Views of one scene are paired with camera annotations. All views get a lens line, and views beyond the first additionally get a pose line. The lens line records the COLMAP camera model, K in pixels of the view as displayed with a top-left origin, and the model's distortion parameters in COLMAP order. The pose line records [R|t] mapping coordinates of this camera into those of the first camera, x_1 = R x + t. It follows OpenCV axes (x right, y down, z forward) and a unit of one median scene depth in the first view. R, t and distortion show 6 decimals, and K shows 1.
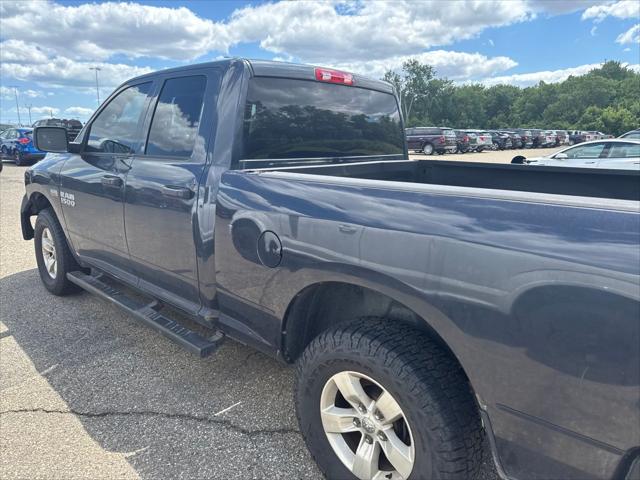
lens RADIAL K [[454.0, 0, 322.2], [0, 454.0, 233.2], [0, 0, 1]] dist [0.036160, -0.033731]
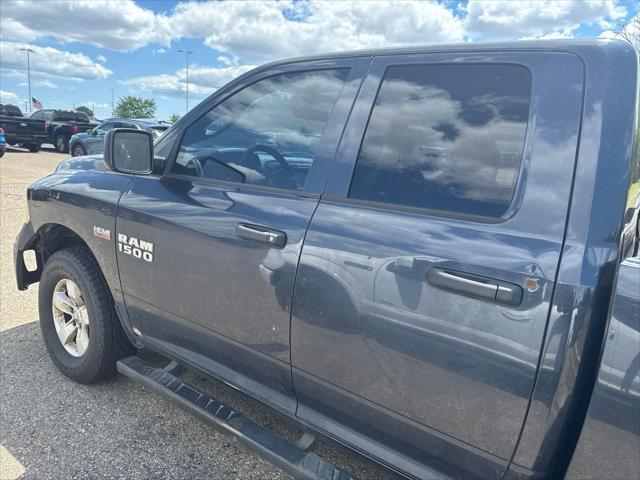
lens RADIAL K [[454.0, 0, 323.8], [0, 454.0, 238.7], [0, 0, 1]] dist [0.036160, -0.033731]
pose [[0.989740, 0.039381, 0.137347, -0.309422], [-0.039271, 0.999222, -0.003510, -0.074324], [-0.137378, -0.001920, 0.990517, 0.286106]]
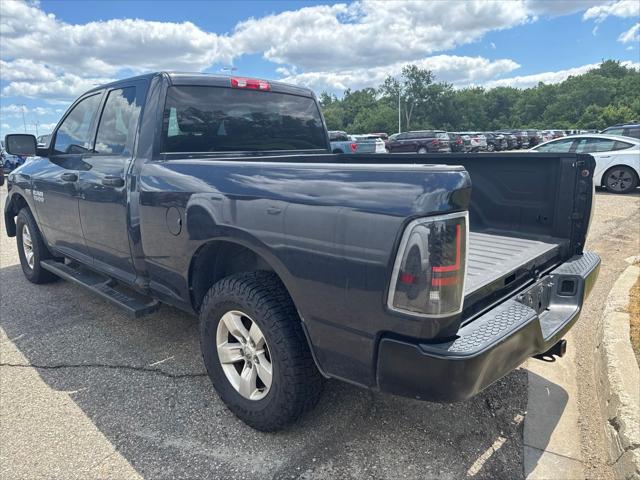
lens RADIAL K [[454.0, 0, 325.0], [0, 454.0, 229.8], [0, 0, 1]] dist [0.036160, -0.033731]
pose [[0.999497, -0.029347, -0.012049, 0.143638], [0.029062, 0.999308, -0.023200, 0.046311], [0.012721, 0.022838, 0.999658, -0.118640]]
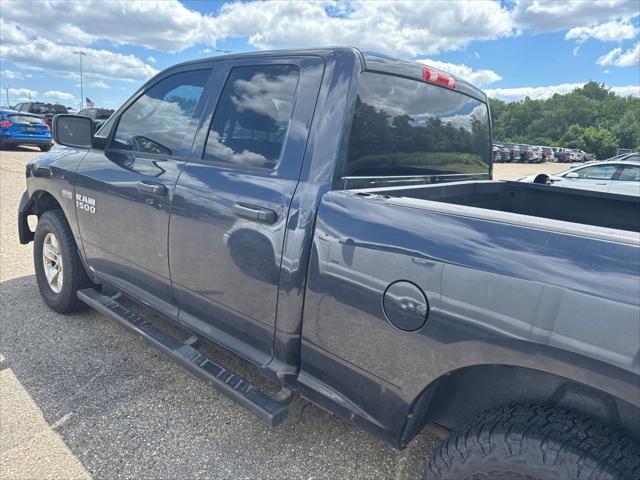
lens RADIAL K [[454.0, 0, 320.1], [0, 454.0, 235.4], [0, 0, 1]] dist [0.036160, -0.033731]
pose [[0.997594, 0.054016, 0.043461, -0.131479], [-0.054116, 0.998534, 0.001130, -0.032138], [-0.043336, -0.003479, 0.999054, 0.122363]]
